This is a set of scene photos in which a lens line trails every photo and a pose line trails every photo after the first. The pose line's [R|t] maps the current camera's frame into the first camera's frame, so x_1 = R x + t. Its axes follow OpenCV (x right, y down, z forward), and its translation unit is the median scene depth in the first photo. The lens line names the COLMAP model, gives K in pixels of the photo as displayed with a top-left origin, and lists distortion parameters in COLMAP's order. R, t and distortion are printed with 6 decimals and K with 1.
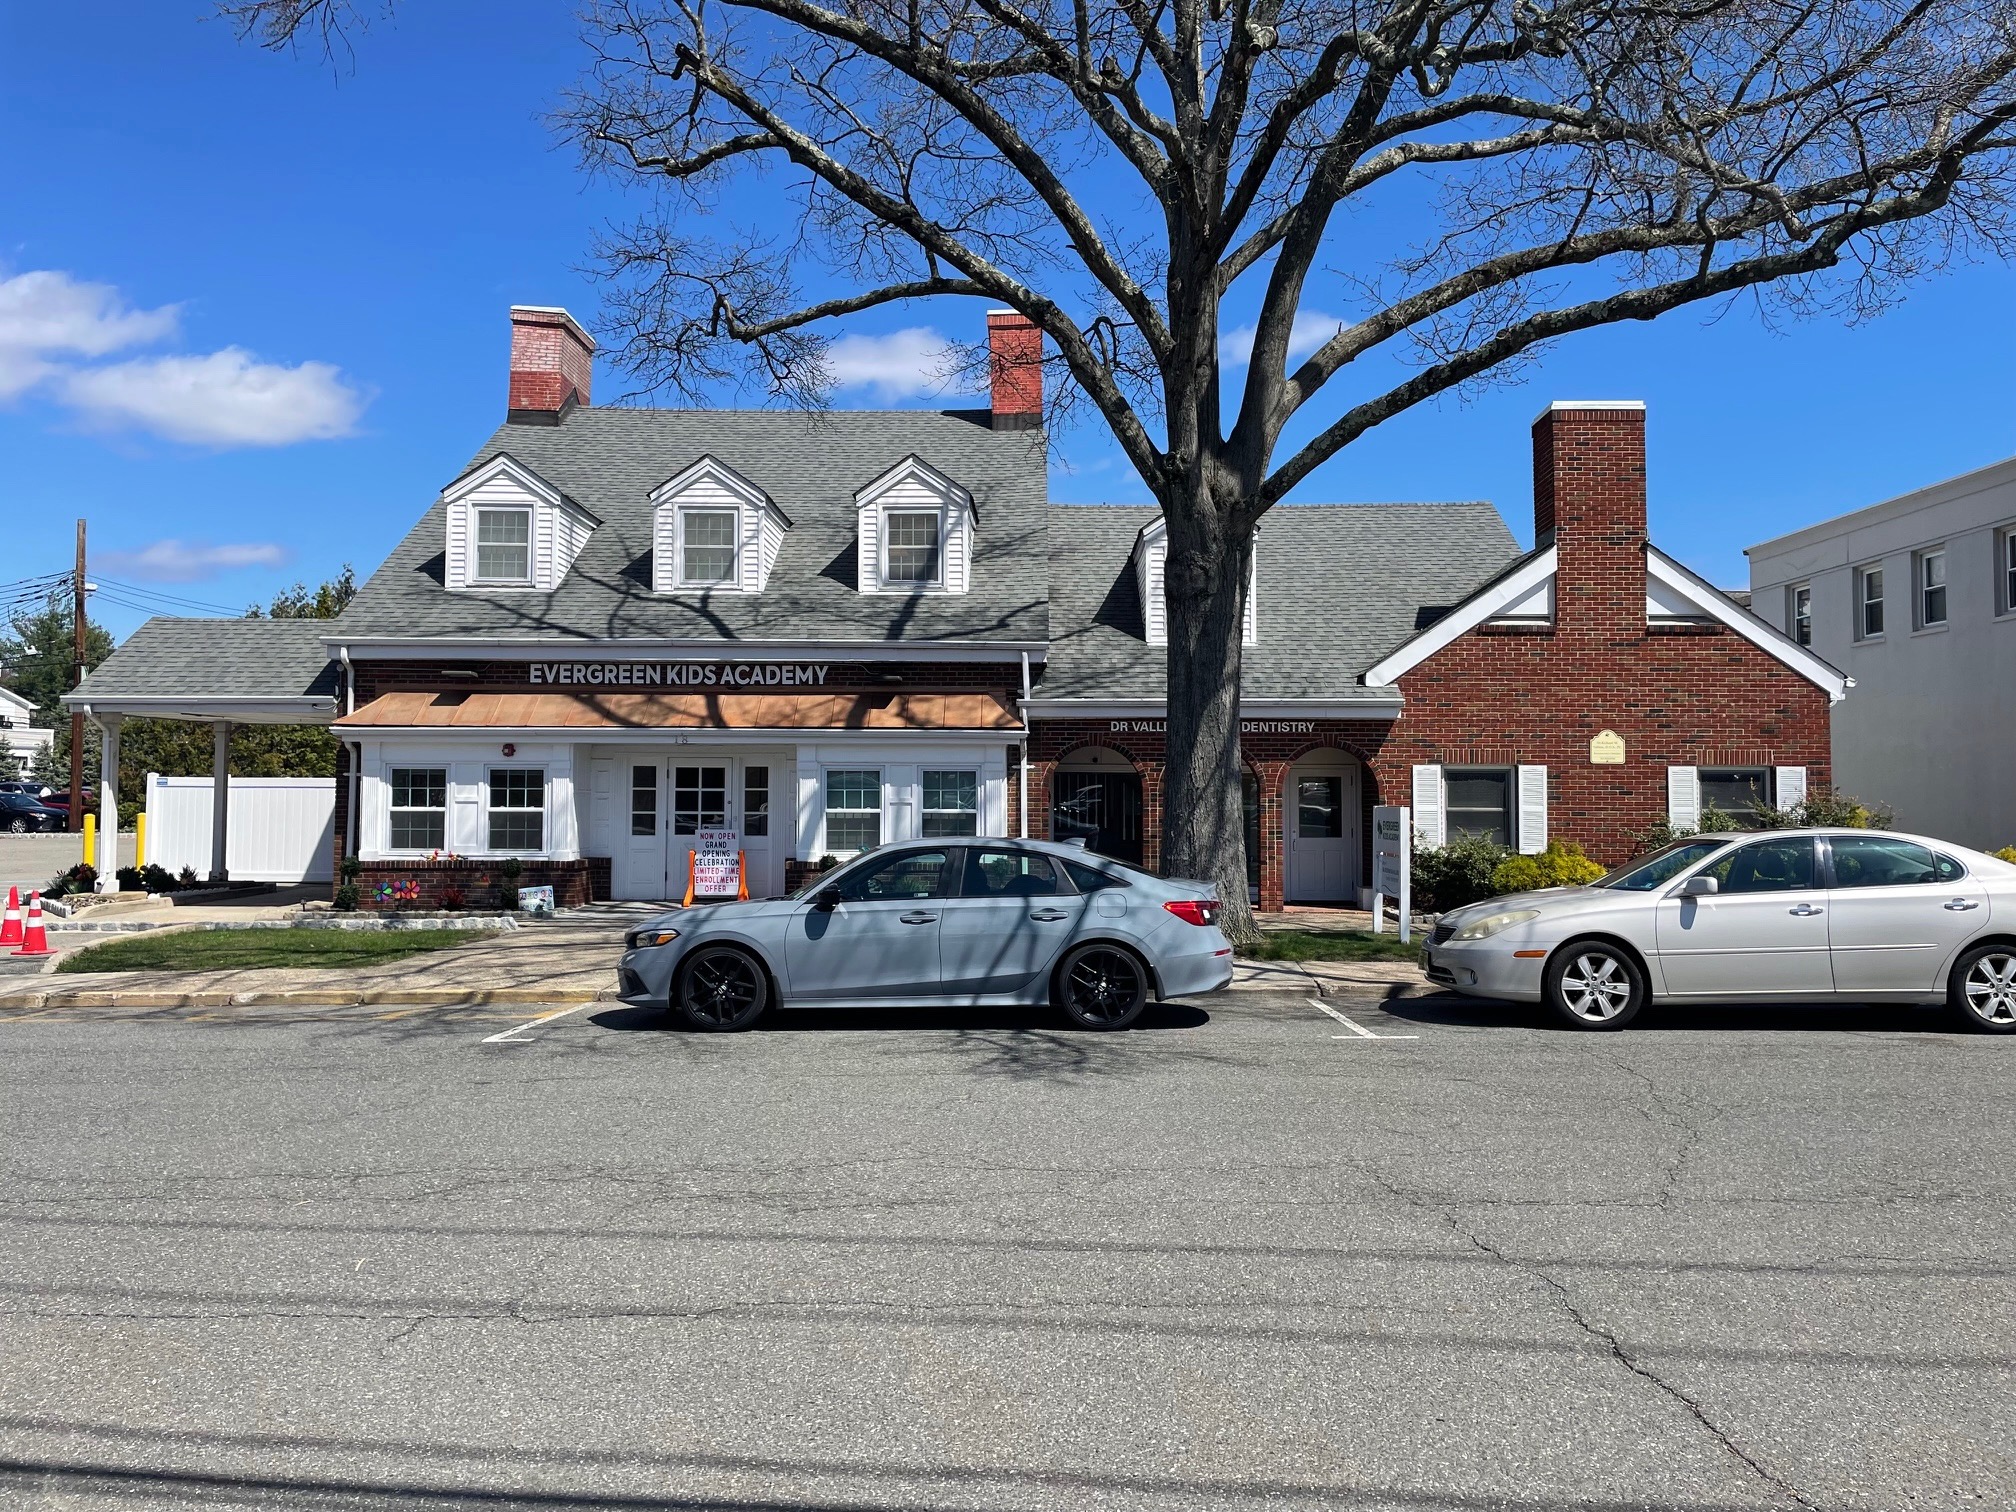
lens RADIAL K [[1639.7, 0, 1008.0], [0, 1639.7, 756.0], [0, 0, 1]] dist [0.098165, 0.001012]
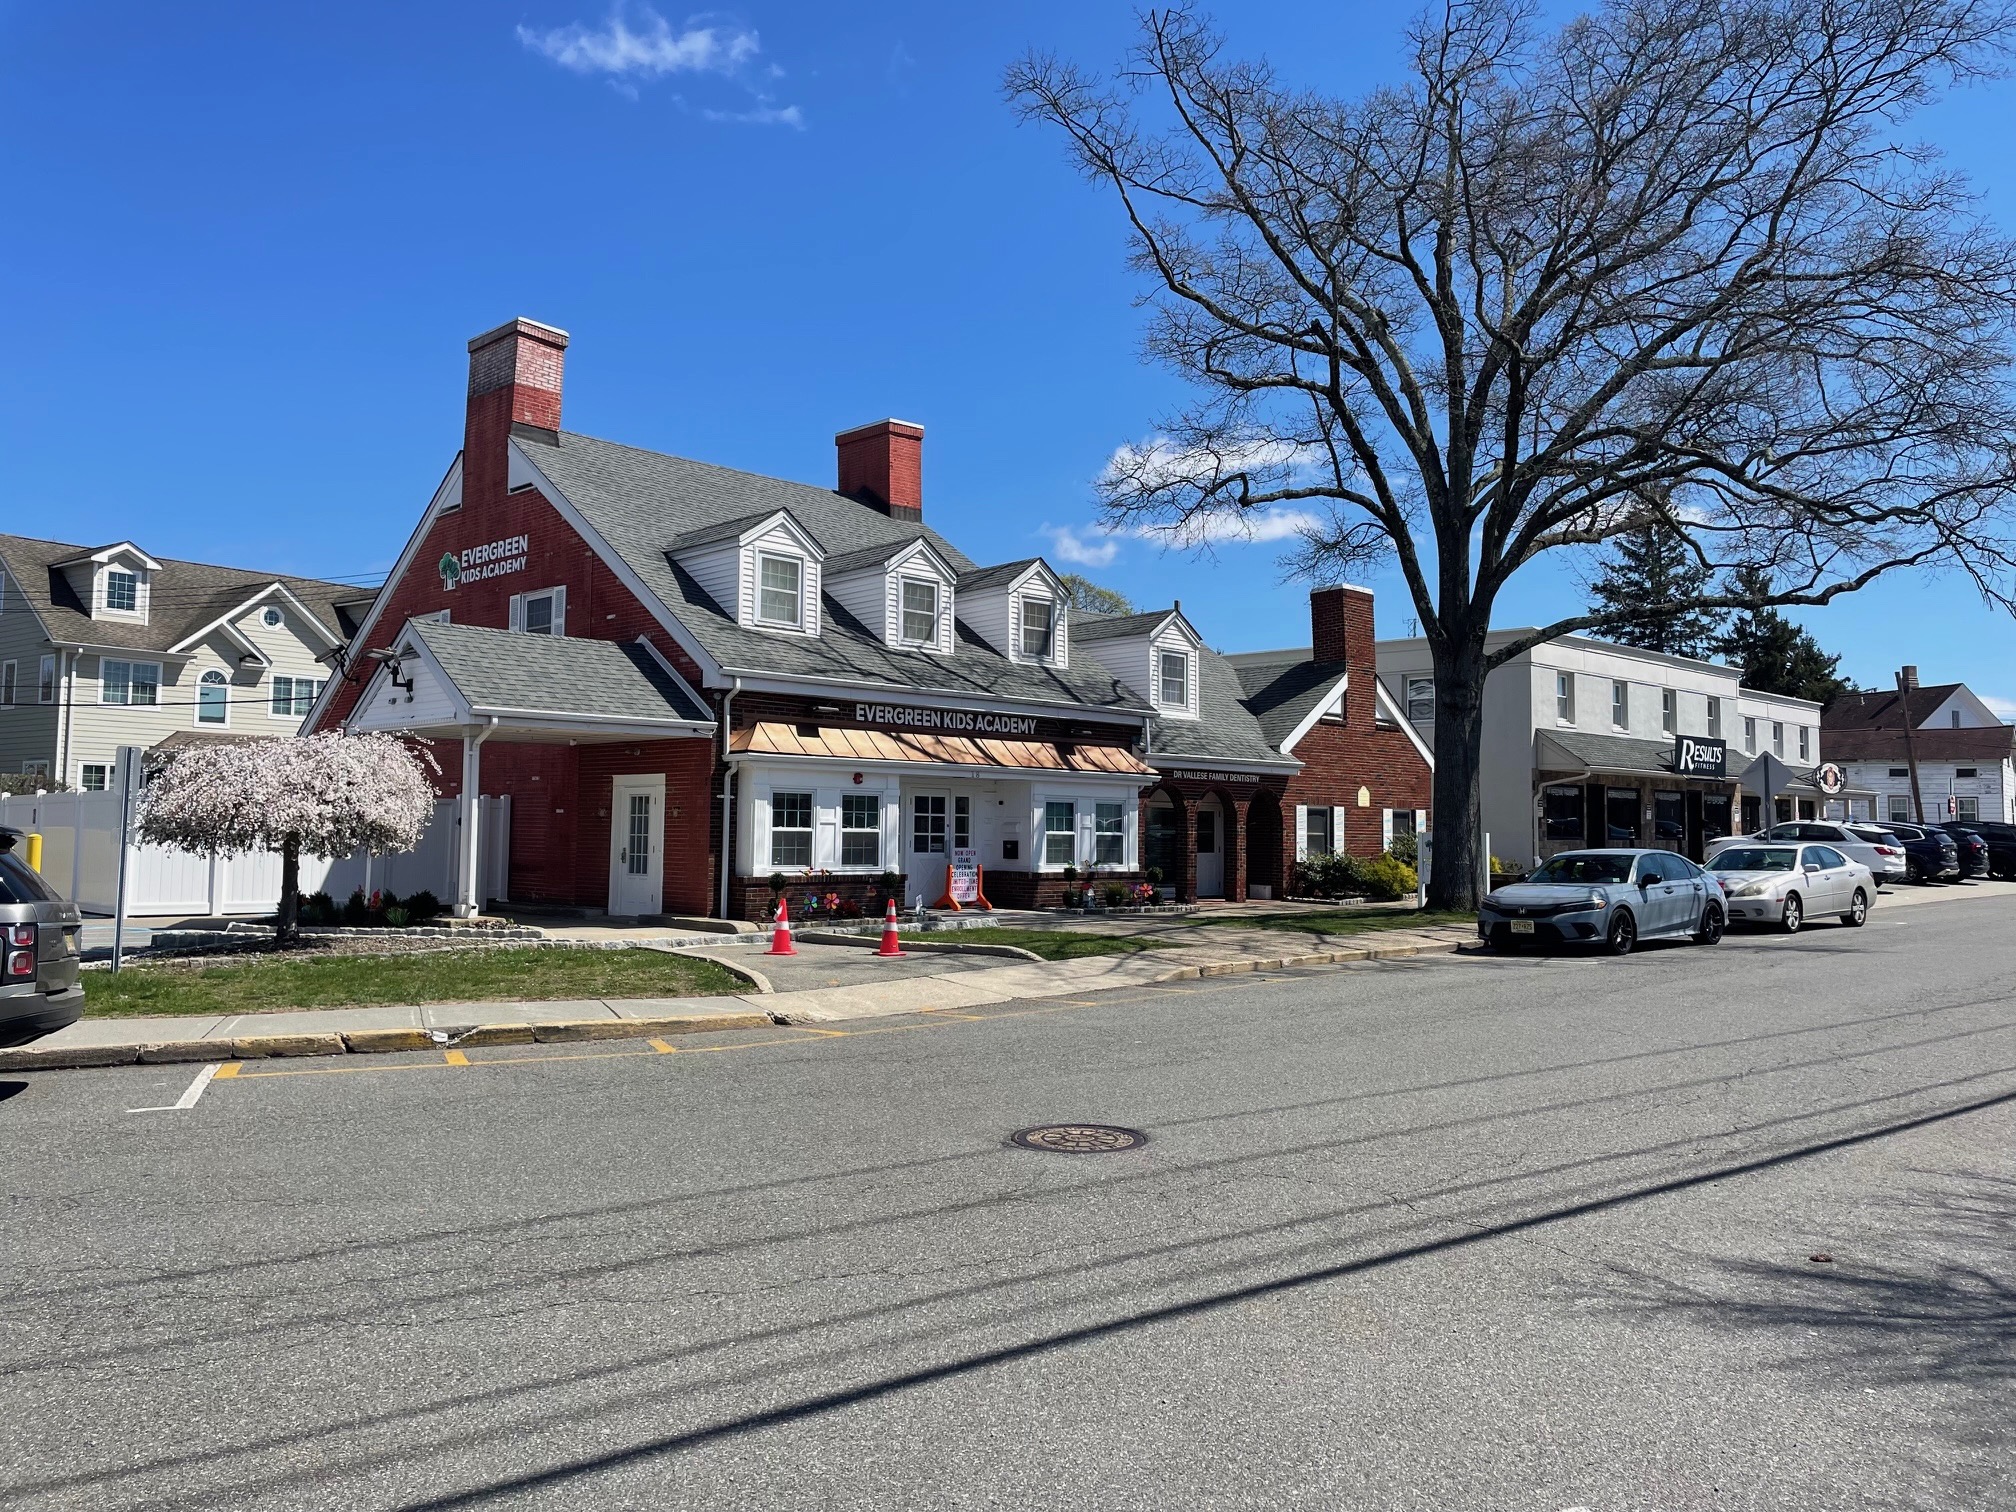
lens RADIAL K [[1639.7, 0, 1008.0], [0, 1639.7, 756.0], [0, 0, 1]] dist [0.098165, 0.001012]
pose [[0.676828, 0.038886, 0.735113, -1.069118], [-0.034063, 0.999189, -0.021493, 0.001596], [-0.735353, -0.010494, 0.677603, 0.150052]]
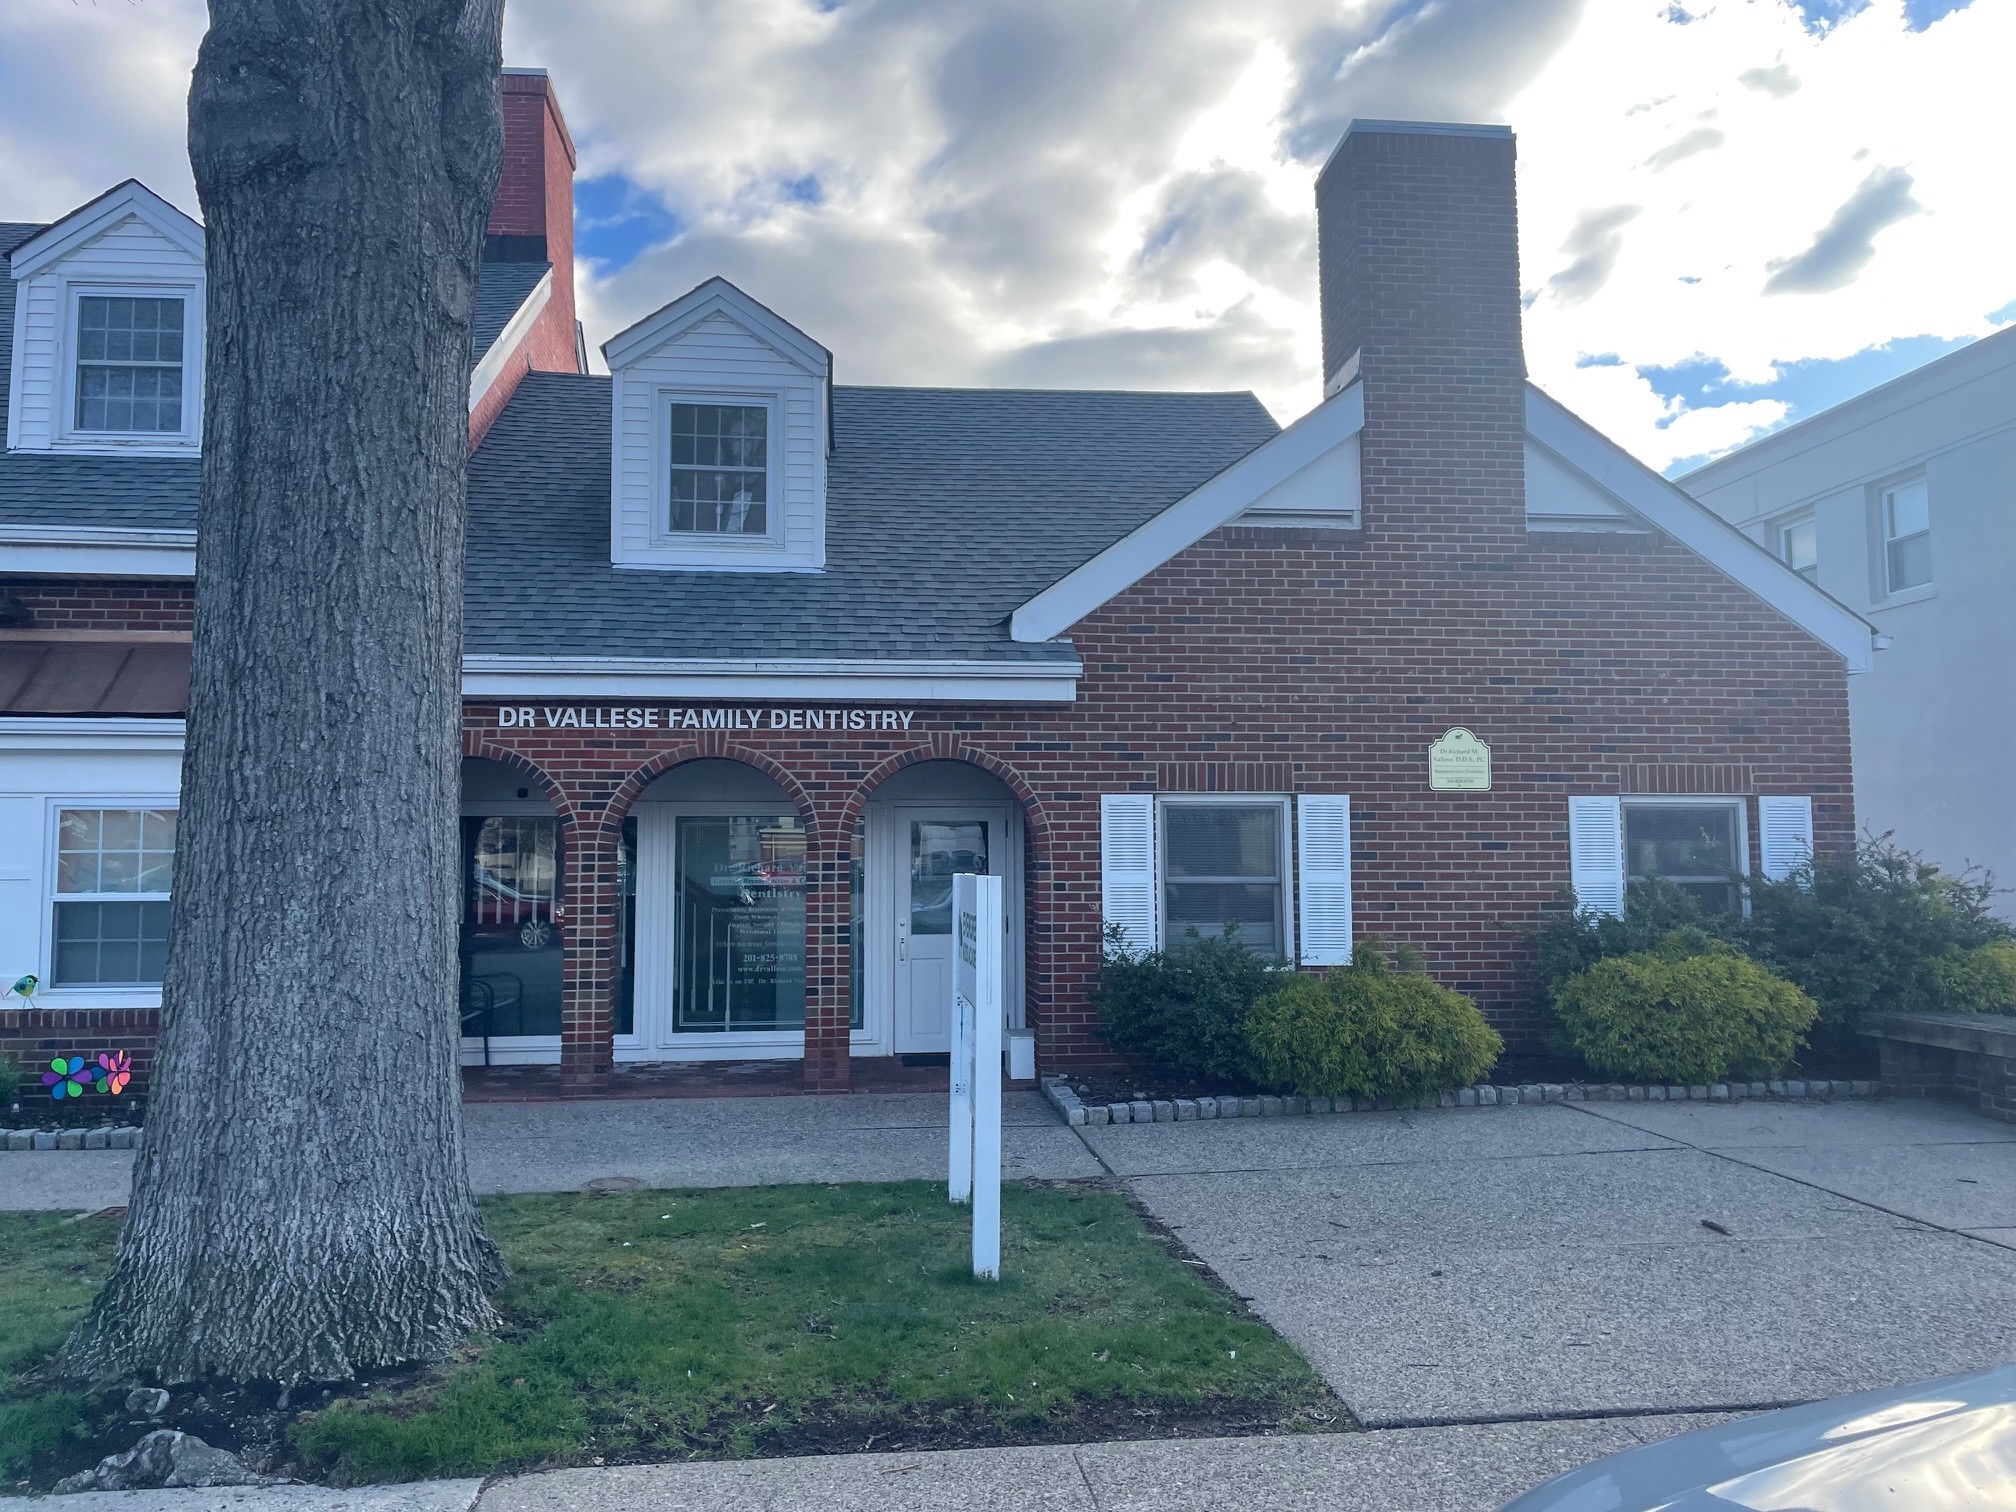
lens RADIAL K [[1639.7, 0, 1008.0], [0, 1639.7, 756.0], [0, 0, 1]] dist [0.098165, 0.001012]
pose [[0.992181, 0.002066, 0.124791, 0.151131], [0.003354, 0.999060, -0.043213, 0.015526], [-0.124763, 0.043293, 0.991242, 0.491478]]
